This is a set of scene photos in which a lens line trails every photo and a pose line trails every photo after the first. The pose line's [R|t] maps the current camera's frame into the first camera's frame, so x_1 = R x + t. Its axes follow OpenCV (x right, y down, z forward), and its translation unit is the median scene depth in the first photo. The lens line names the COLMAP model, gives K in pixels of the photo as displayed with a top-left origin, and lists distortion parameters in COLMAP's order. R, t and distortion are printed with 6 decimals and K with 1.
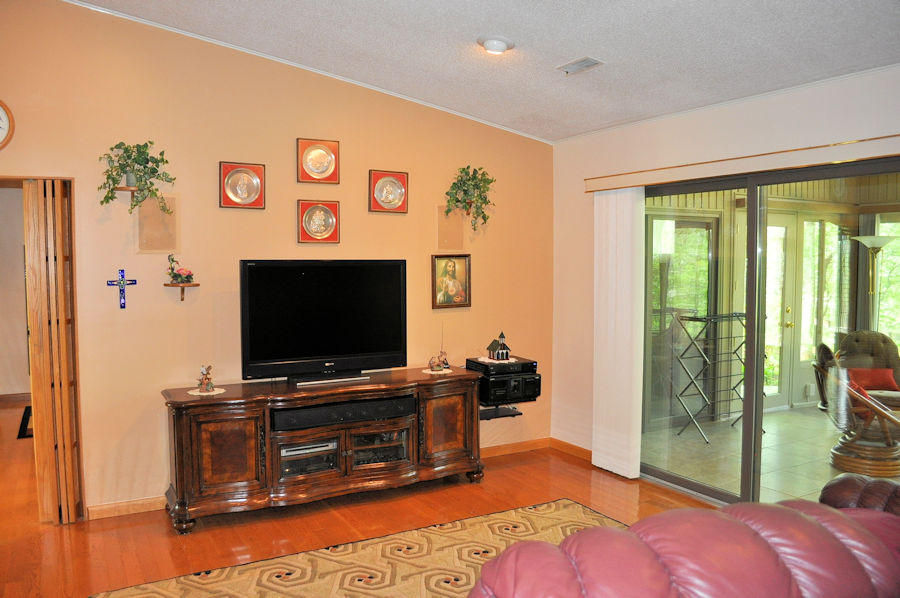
lens RADIAL K [[706.1, 0, 450.7], [0, 706.1, 301.8], [0, 0, 1]] dist [-0.077999, 0.007647]
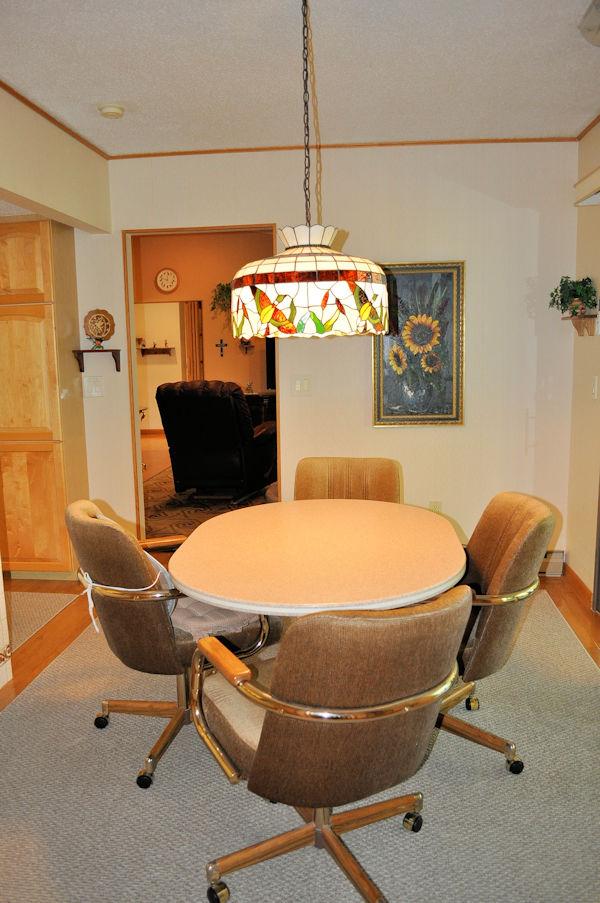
lens RADIAL K [[708.5, 0, 299.3], [0, 708.5, 452.0], [0, 0, 1]] dist [-0.077999, 0.007647]
pose [[0.818072, 0.073385, -0.570415, 0.944697], [-0.019877, 0.994841, 0.099481, 0.074338], [0.574772, -0.070044, 0.815310, -0.670293]]
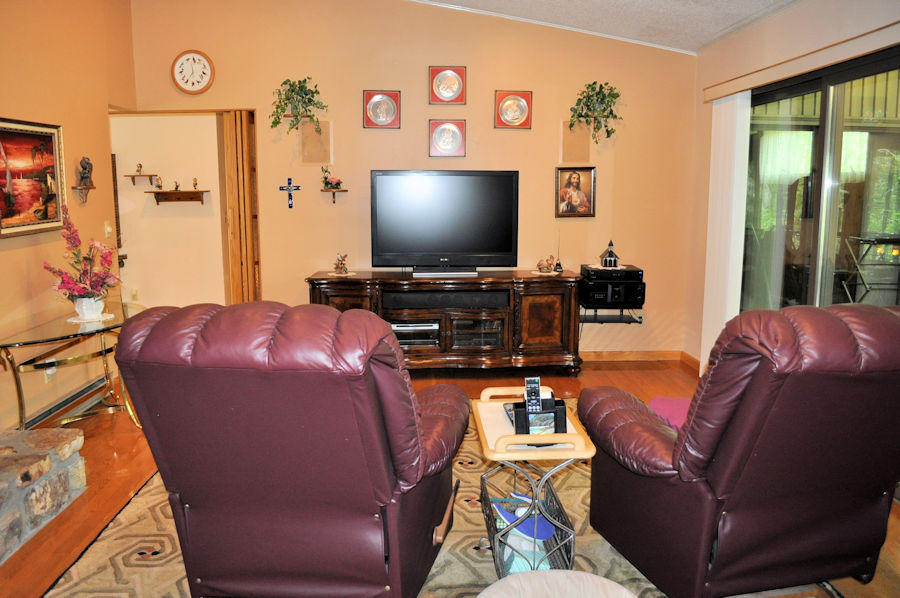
lens RADIAL K [[706.1, 0, 450.8], [0, 706.1, 297.7], [0, 0, 1]] dist [-0.077999, 0.007647]
pose [[0.890466, 0.072511, -0.449235, 0.357027], [-0.029929, 0.994417, 0.101184, 0.030601], [0.454064, -0.076656, 0.887665, -0.049264]]
